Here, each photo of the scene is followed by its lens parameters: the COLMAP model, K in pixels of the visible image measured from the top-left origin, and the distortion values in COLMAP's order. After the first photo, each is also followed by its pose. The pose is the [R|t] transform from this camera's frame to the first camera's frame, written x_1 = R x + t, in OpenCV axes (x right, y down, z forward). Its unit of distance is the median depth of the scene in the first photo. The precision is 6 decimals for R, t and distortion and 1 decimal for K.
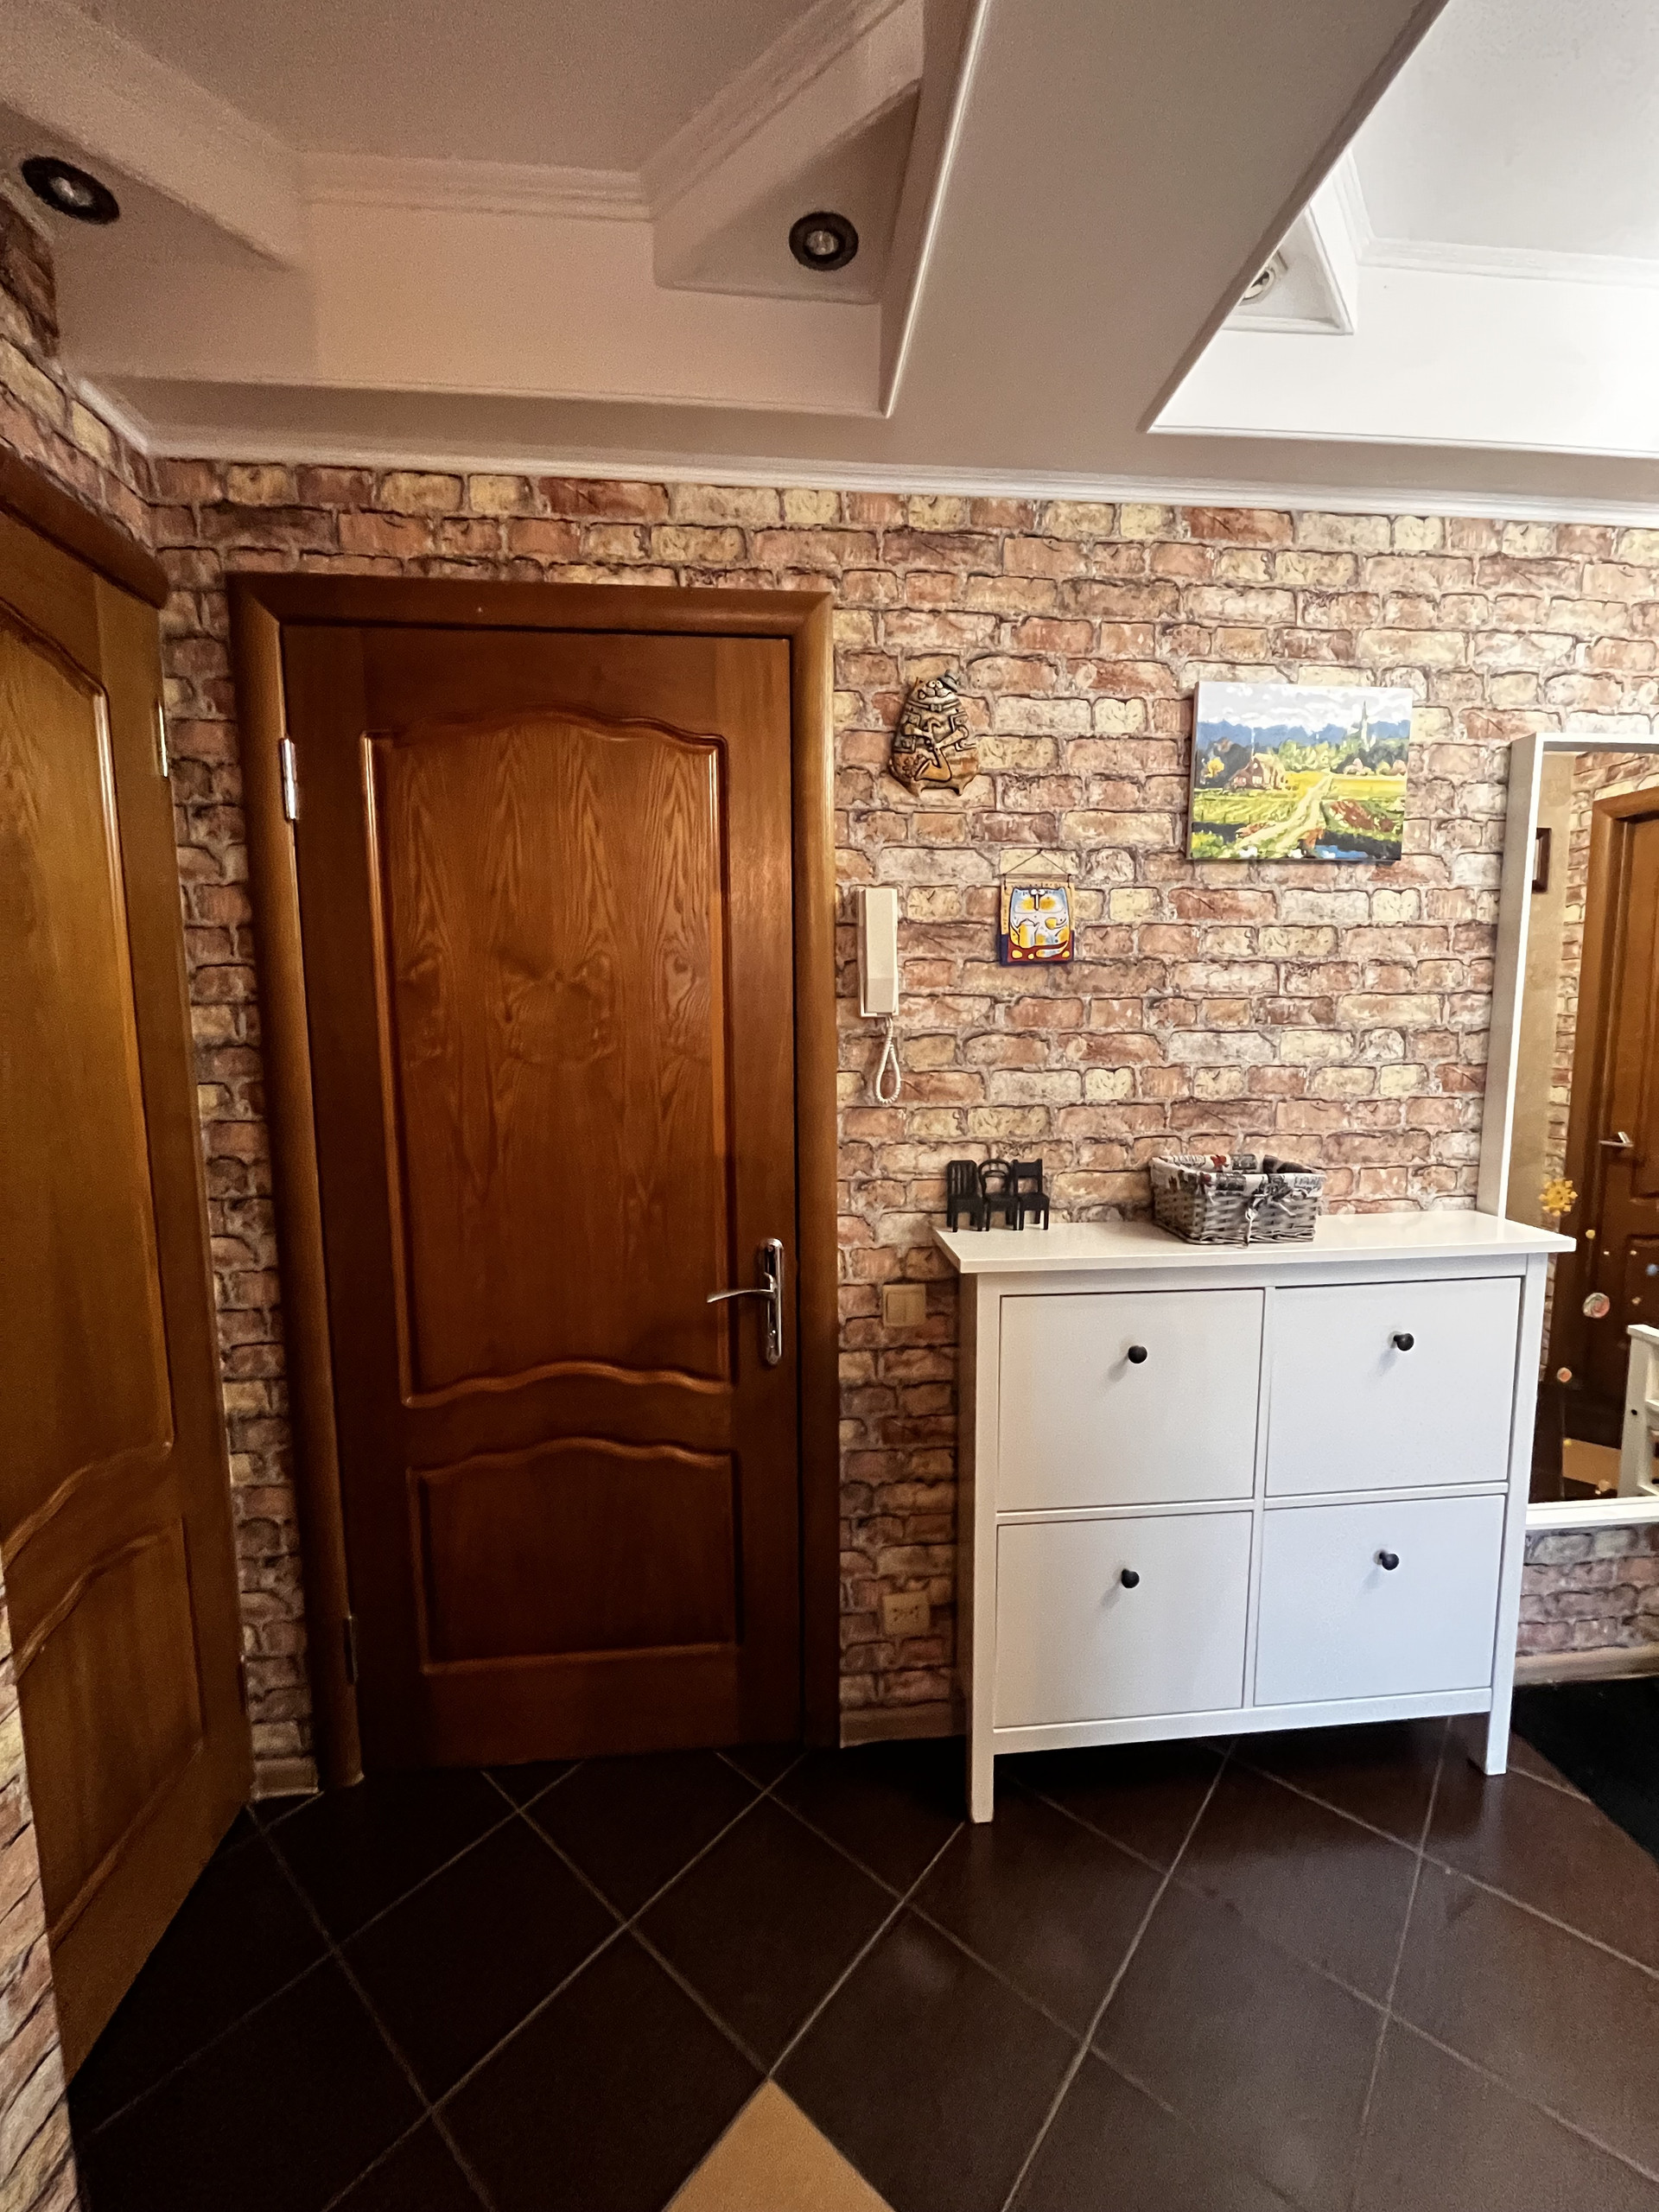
lens RADIAL K [[900.2, 0, 831.6], [0, 900.2, 1103.1], [0, 0, 1]] dist [-0.004004, 0.000327]
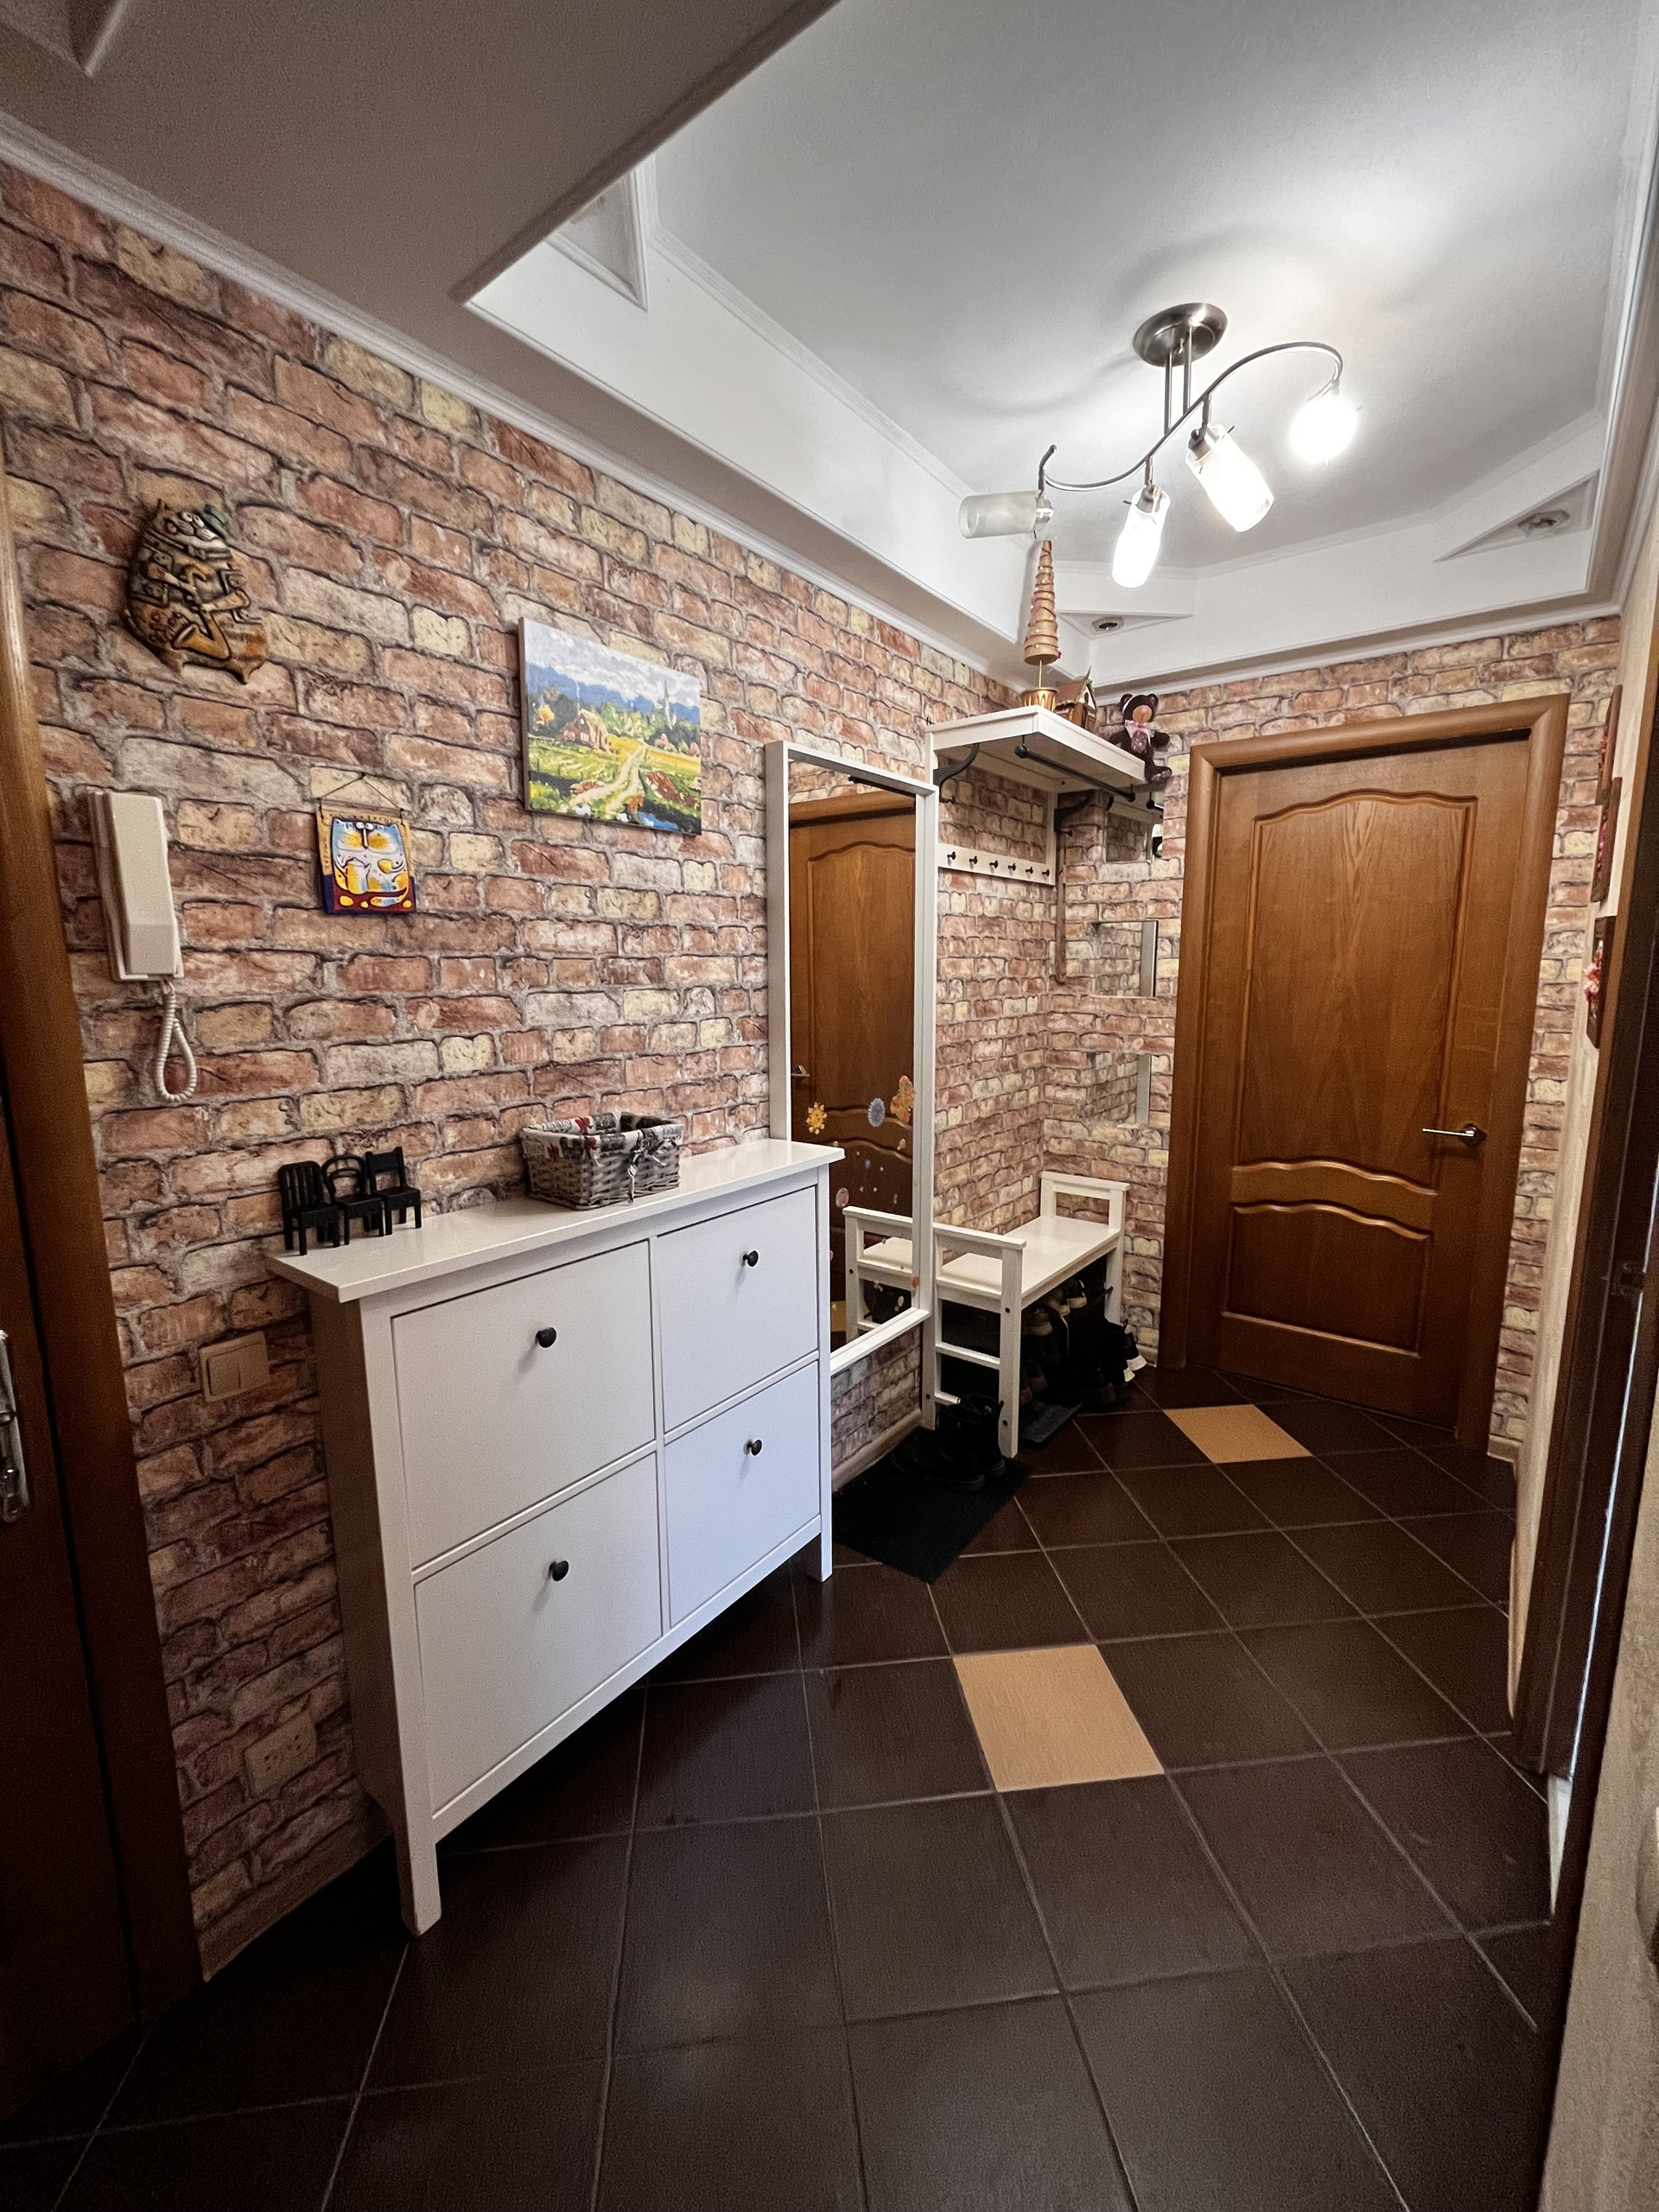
lens RADIAL K [[900.2, 0, 830.8], [0, 900.2, 1103.9], [0, 0, 1]] dist [-0.004004, 0.000327]
pose [[0.677686, -0.108583, 0.727290, -0.106214], [0.083589, 0.994002, 0.070515, -0.004076], [-0.730585, 0.013006, 0.682698, 0.127456]]
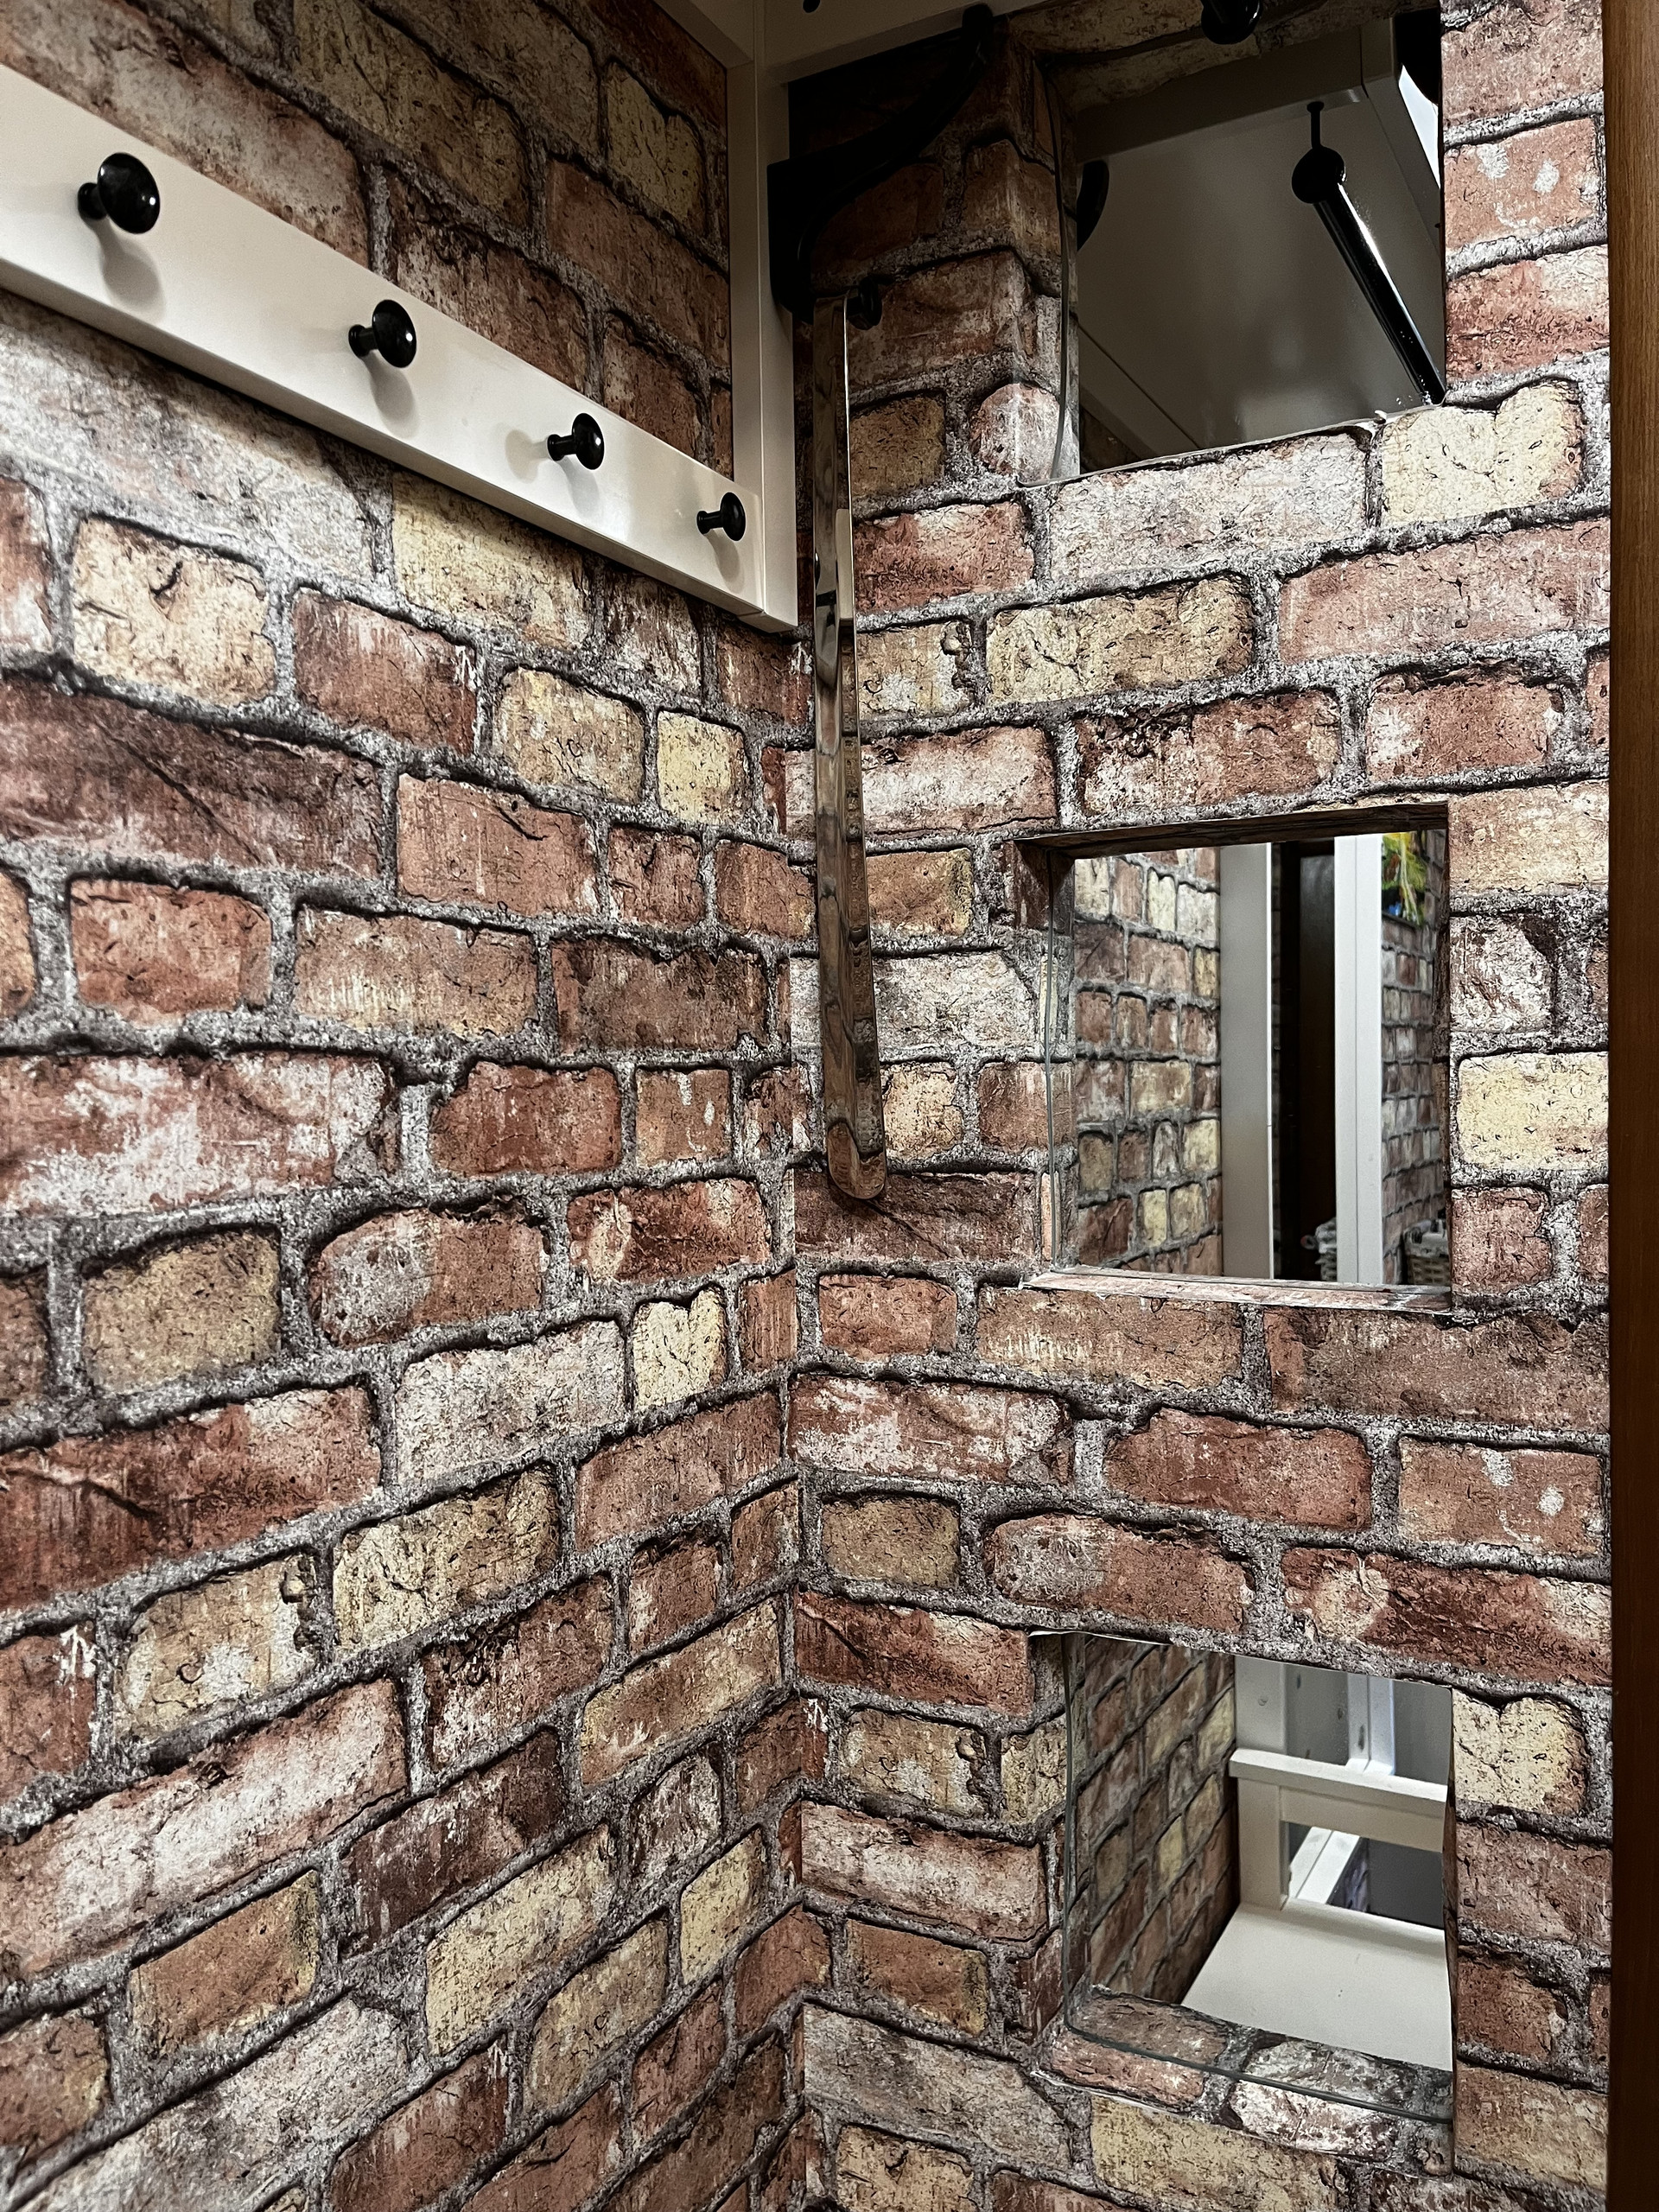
lens RADIAL K [[1678.3, 0, 843.5], [0, 1678.3, 1110.1], [0, 0, 1]] dist [0.069371, -0.092879]
pose [[0.545276, -0.017738, 0.838069, 1.195004], [0.104856, 0.993367, -0.047198, -0.092674], [-0.831673, 0.113612, 0.543519, 0.775305]]
